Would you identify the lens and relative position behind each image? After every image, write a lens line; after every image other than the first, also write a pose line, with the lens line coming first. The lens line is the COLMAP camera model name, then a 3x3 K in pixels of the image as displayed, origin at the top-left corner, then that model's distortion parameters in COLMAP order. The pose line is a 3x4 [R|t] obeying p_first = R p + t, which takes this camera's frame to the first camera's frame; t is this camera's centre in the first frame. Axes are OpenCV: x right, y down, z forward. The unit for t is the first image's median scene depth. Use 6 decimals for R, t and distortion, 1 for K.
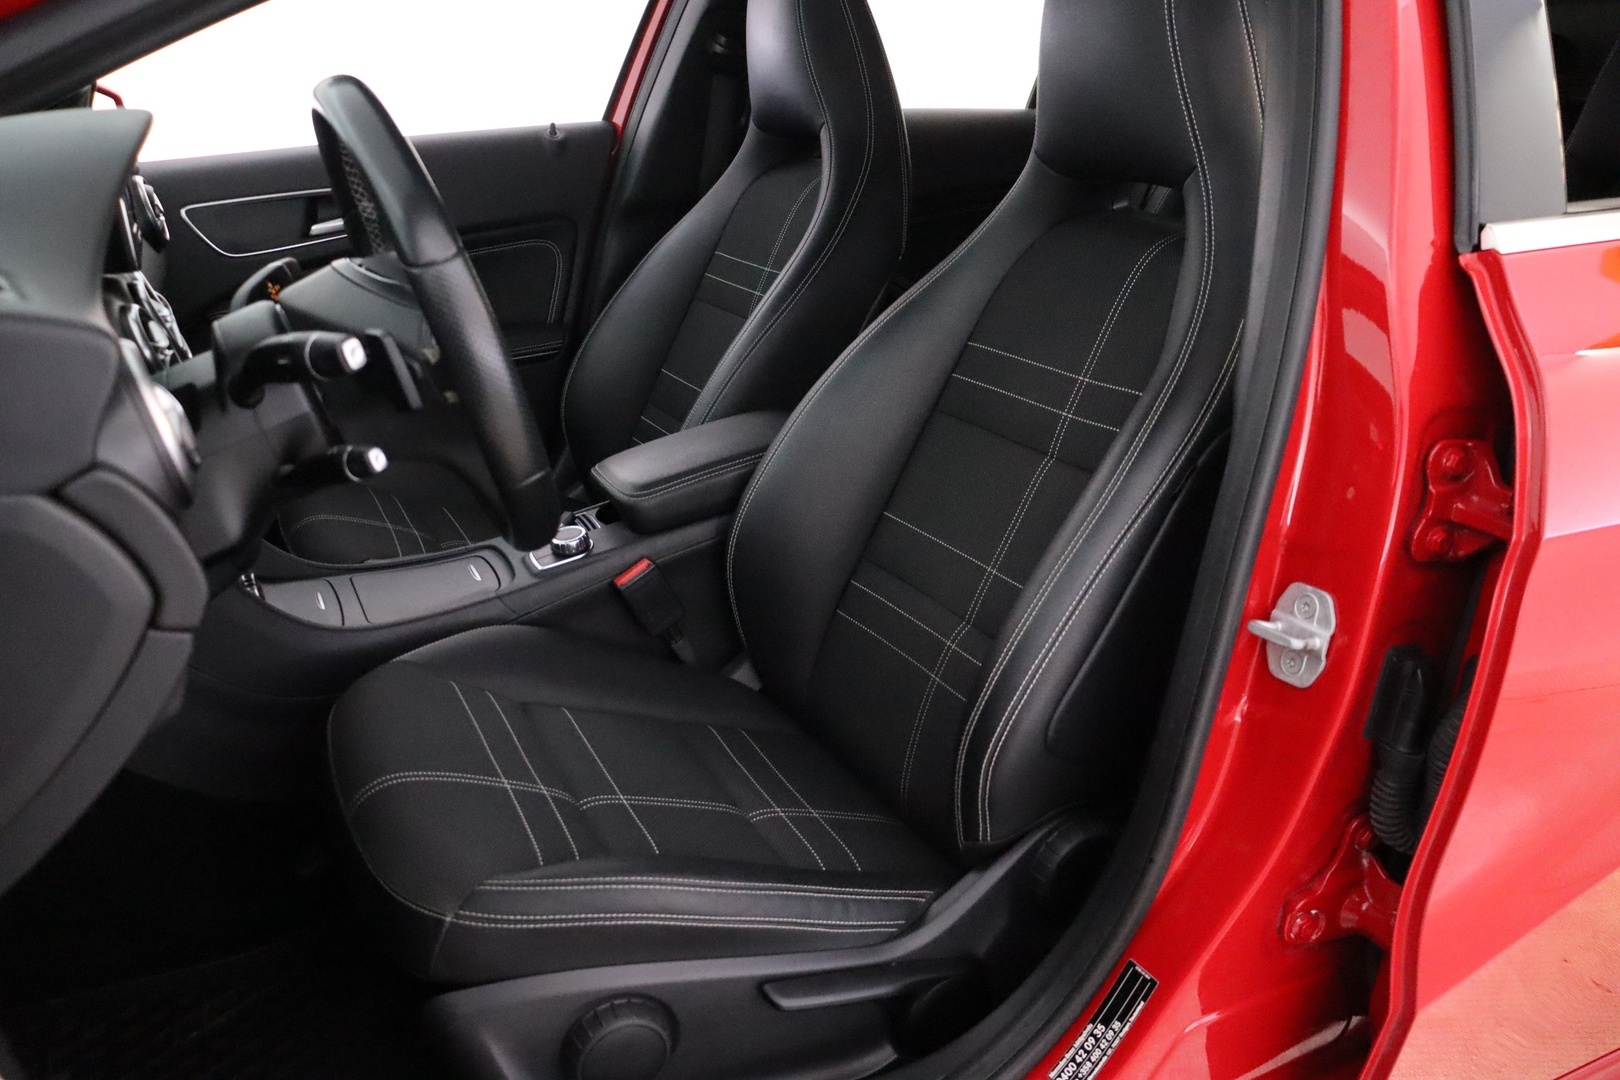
lens RADIAL K [[1367.5, 0, 810.0], [0, 1367.5, 540.0], [0, 0, 1]] dist [-0.069034, 0.000376]
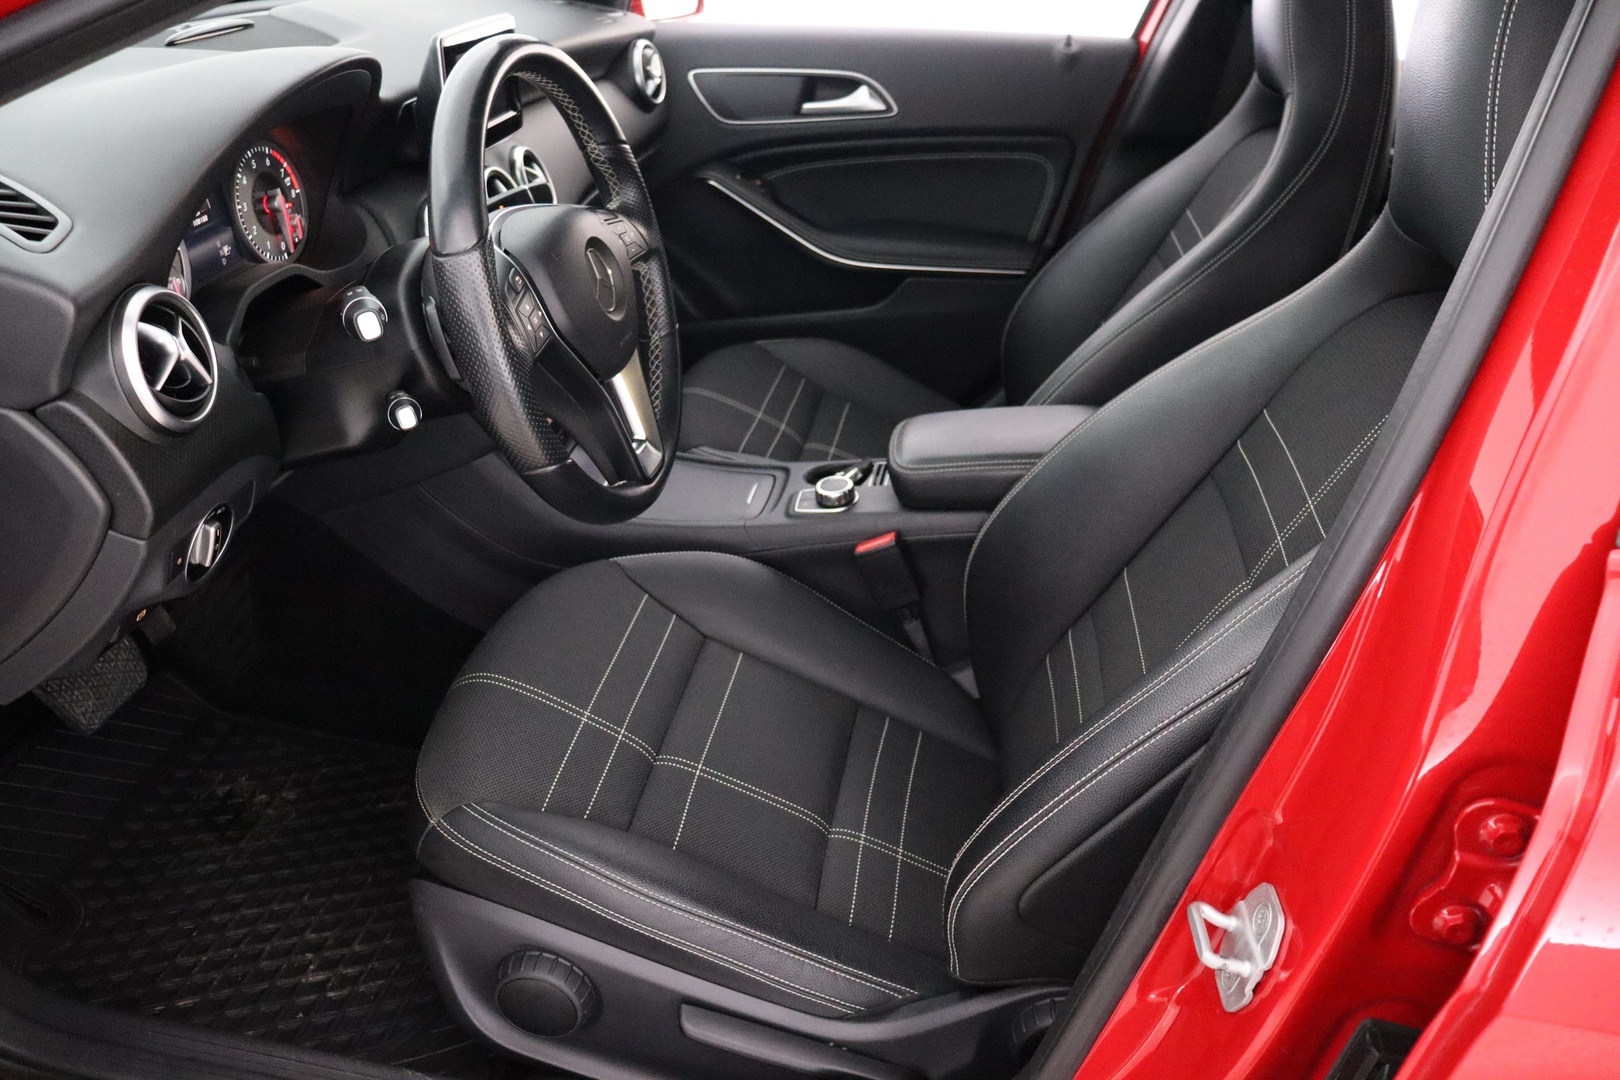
lens RADIAL K [[1350.8, 0, 810.0], [0, 1350.8, 540.0], [0, 0, 1]] dist [-0.091628, -0.001763]
pose [[0.818156, 0.314598, -0.481300, 0.292326], [-0.249763, 0.948398, 0.195345, -0.153067], [0.517919, -0.039612, 0.854512, 0.153958]]
